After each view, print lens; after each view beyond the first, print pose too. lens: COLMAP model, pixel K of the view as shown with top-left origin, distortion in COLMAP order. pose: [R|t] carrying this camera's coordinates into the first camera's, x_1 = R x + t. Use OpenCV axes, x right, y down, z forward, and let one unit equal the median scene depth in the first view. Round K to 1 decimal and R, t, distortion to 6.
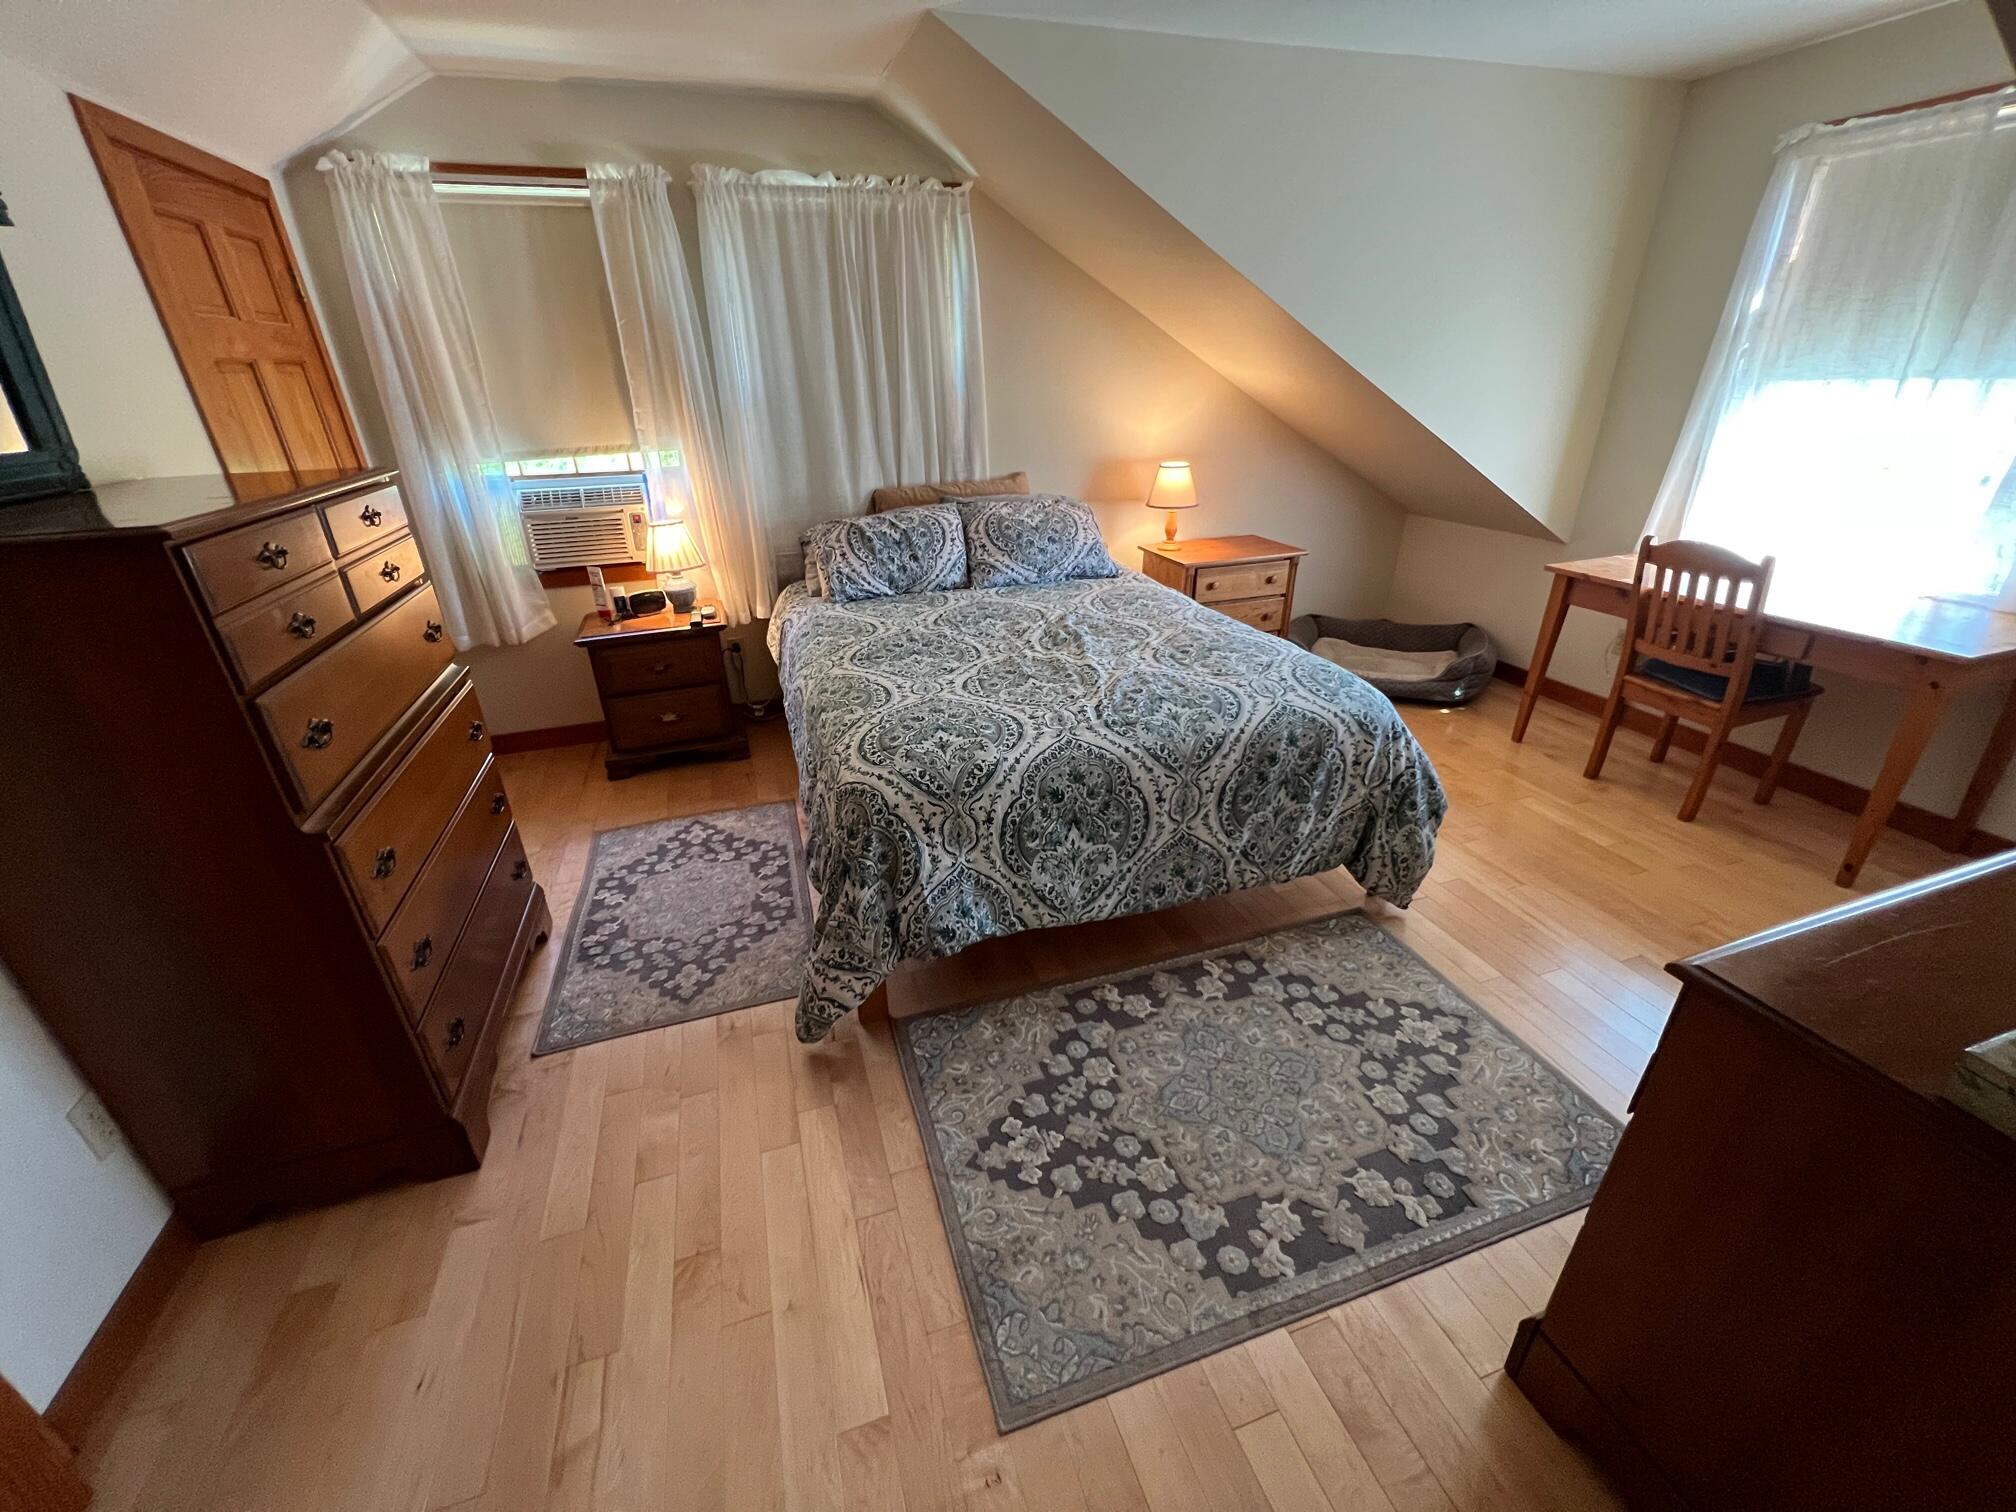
lens RADIAL K [[806.4, 0, 999.7], [0, 806.4, 750.3], [0, 0, 1]] dist [-0.001223, 0.000534]
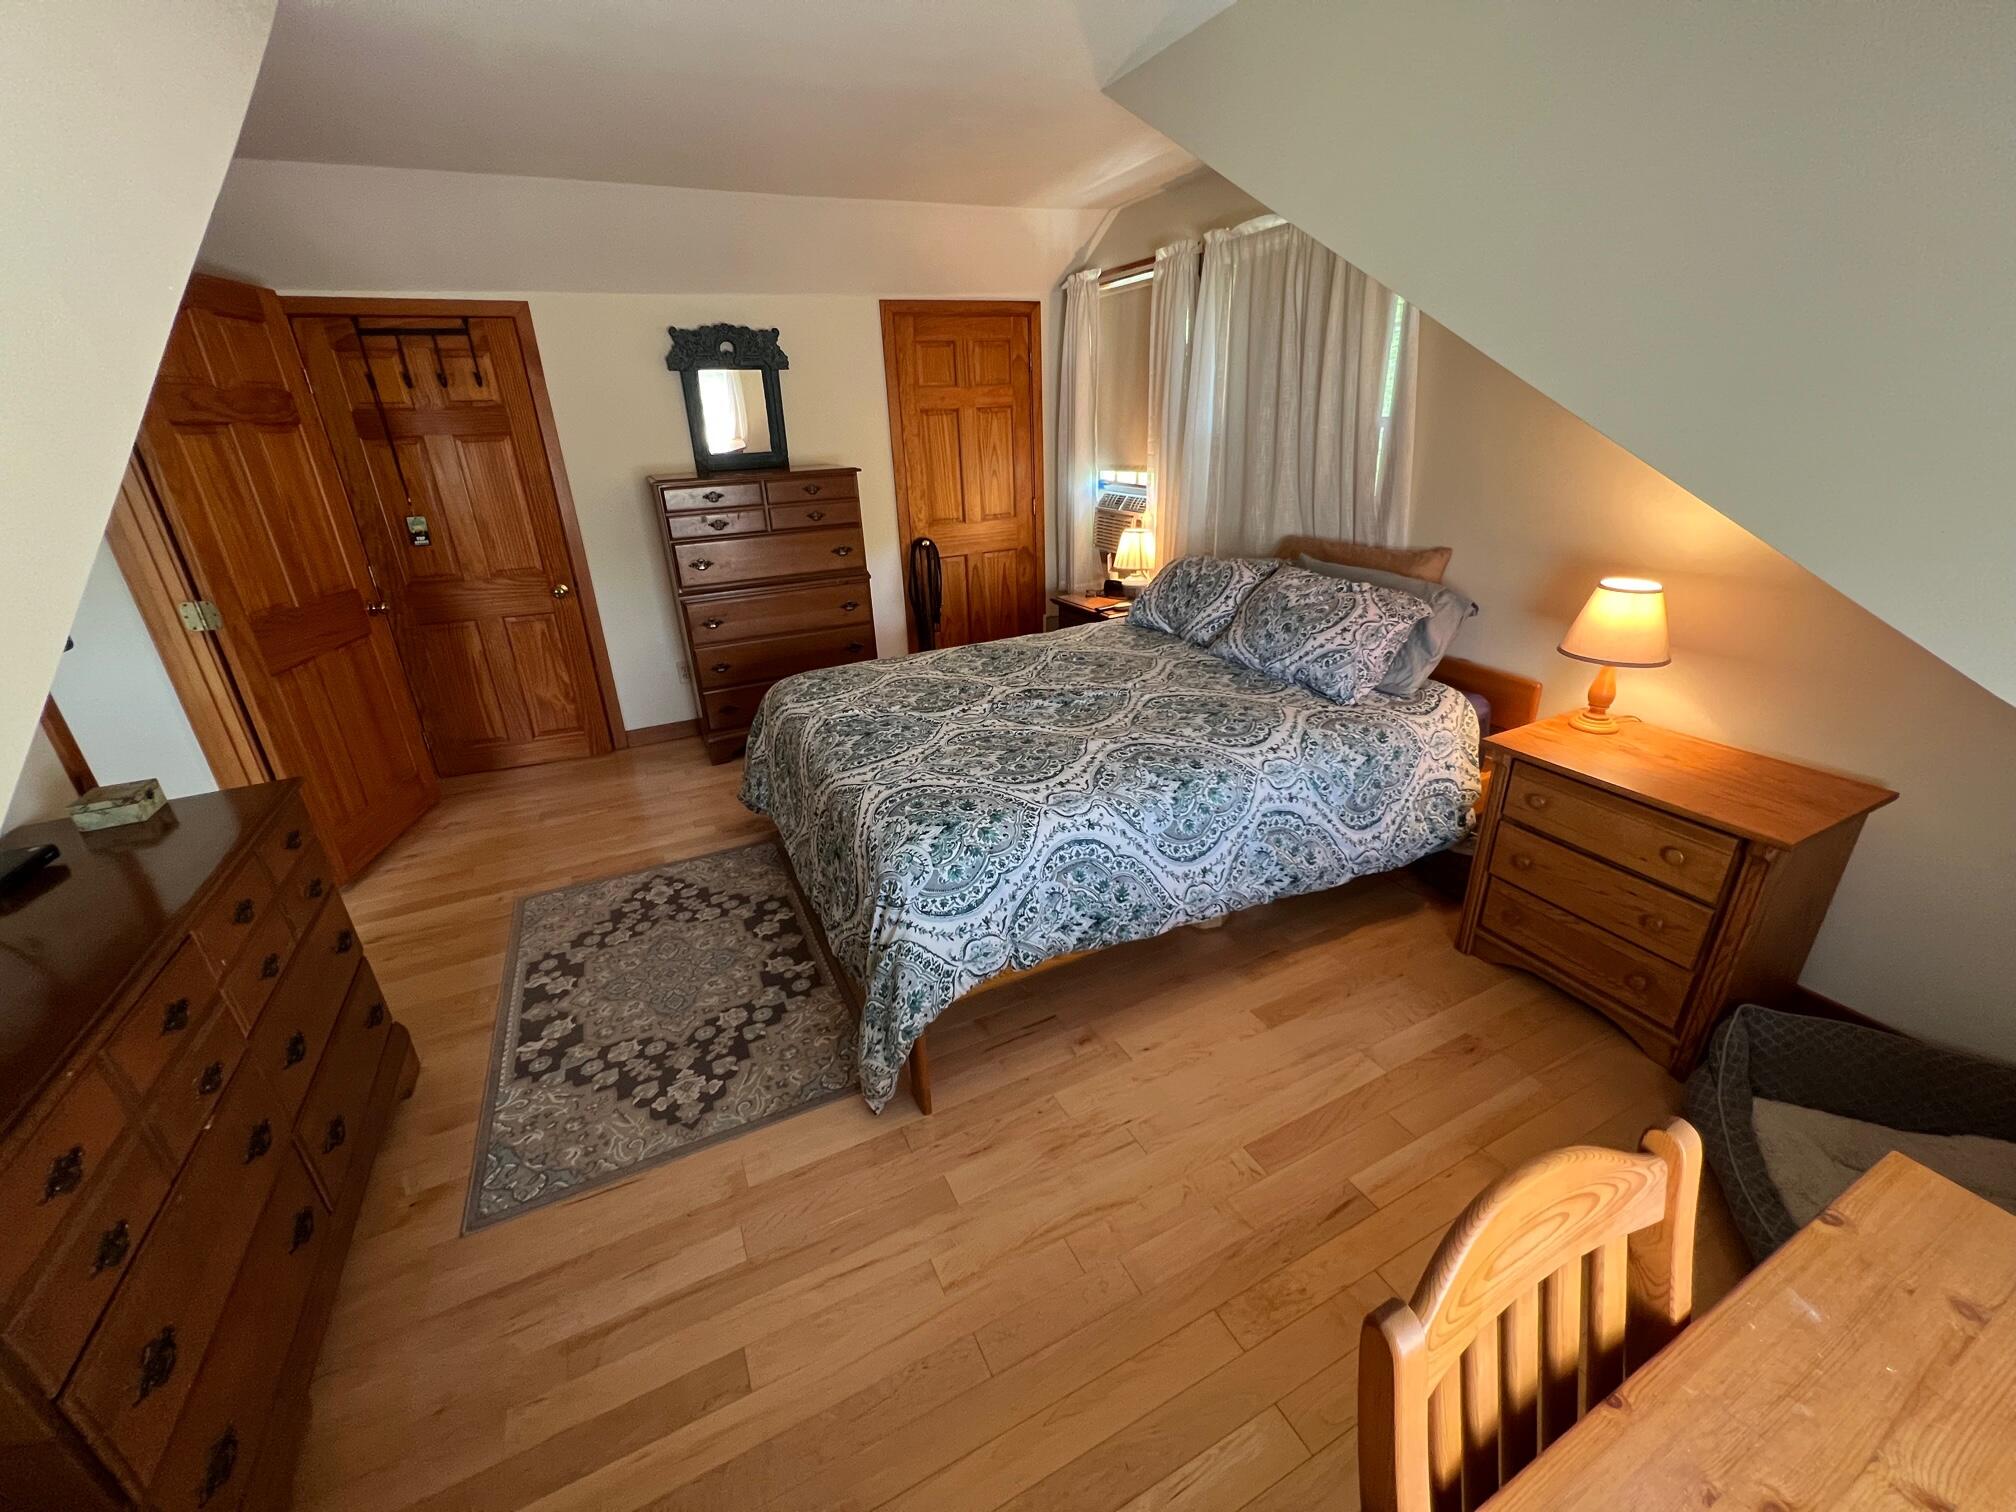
lens RADIAL K [[806.4, 0, 1000.7], [0, 806.4, 749.7], [0, 0, 1]] dist [-0.001223, 0.000534]
pose [[0.134161, 0.400927, -0.906233, 1.316741], [-0.390814, 0.861785, 0.323406, -0.504968], [0.910640, 0.310780, 0.272306, 0.937965]]
